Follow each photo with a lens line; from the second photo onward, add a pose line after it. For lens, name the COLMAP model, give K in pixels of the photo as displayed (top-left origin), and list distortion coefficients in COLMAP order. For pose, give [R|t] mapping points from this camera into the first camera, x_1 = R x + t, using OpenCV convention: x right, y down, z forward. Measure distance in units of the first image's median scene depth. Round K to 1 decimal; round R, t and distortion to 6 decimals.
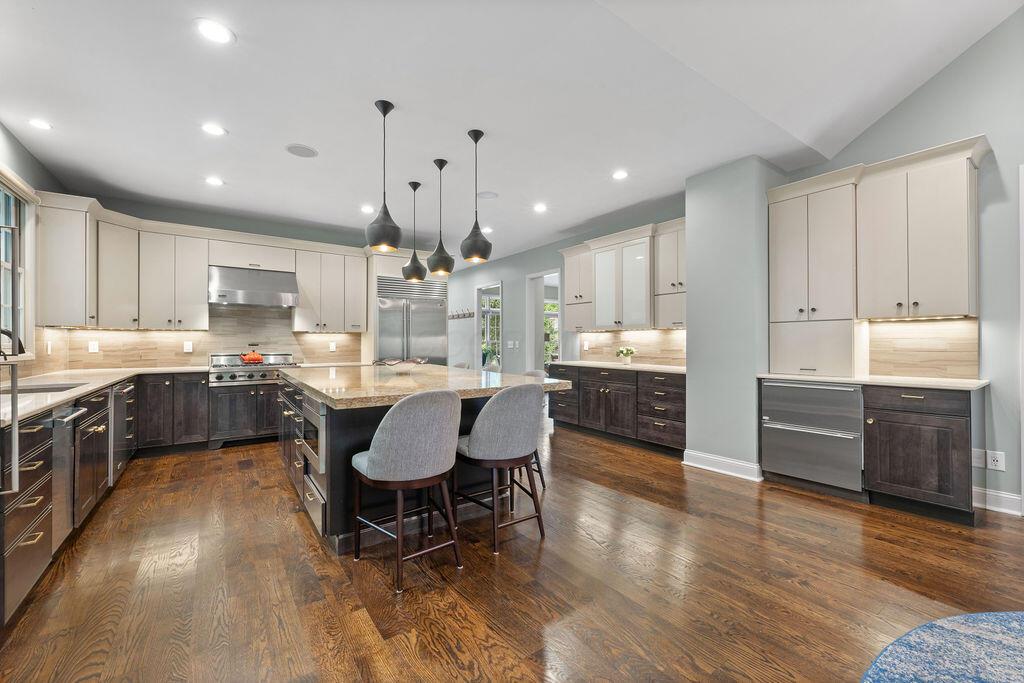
lens RADIAL K [[413.6, 0, 511.7], [0, 413.6, 341.8], [0, 0, 1]] dist [-0.002337, 0.000640]
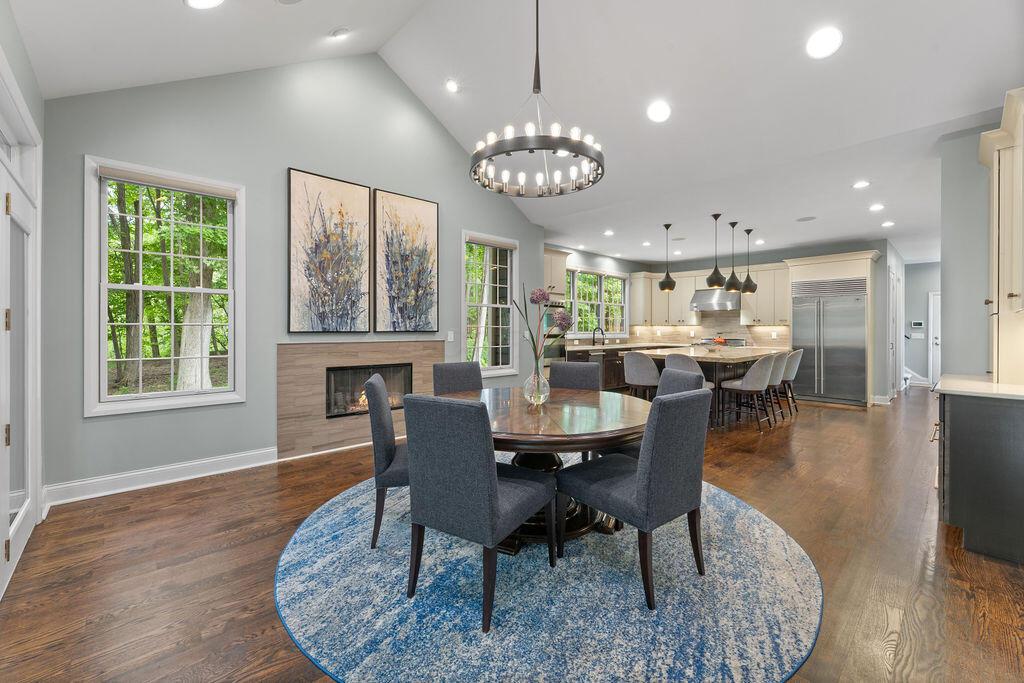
lens RADIAL K [[413.6, 0, 512.5], [0, 413.6, 329.5], [0, 0, 1]] dist [-0.002337, 0.000640]
pose [[0.129037, 0.004830, -0.991628, 1.085366], [0.001051, 0.999987, 0.005008, -0.019265], [0.991639, -0.001689, 0.129030, -0.069448]]
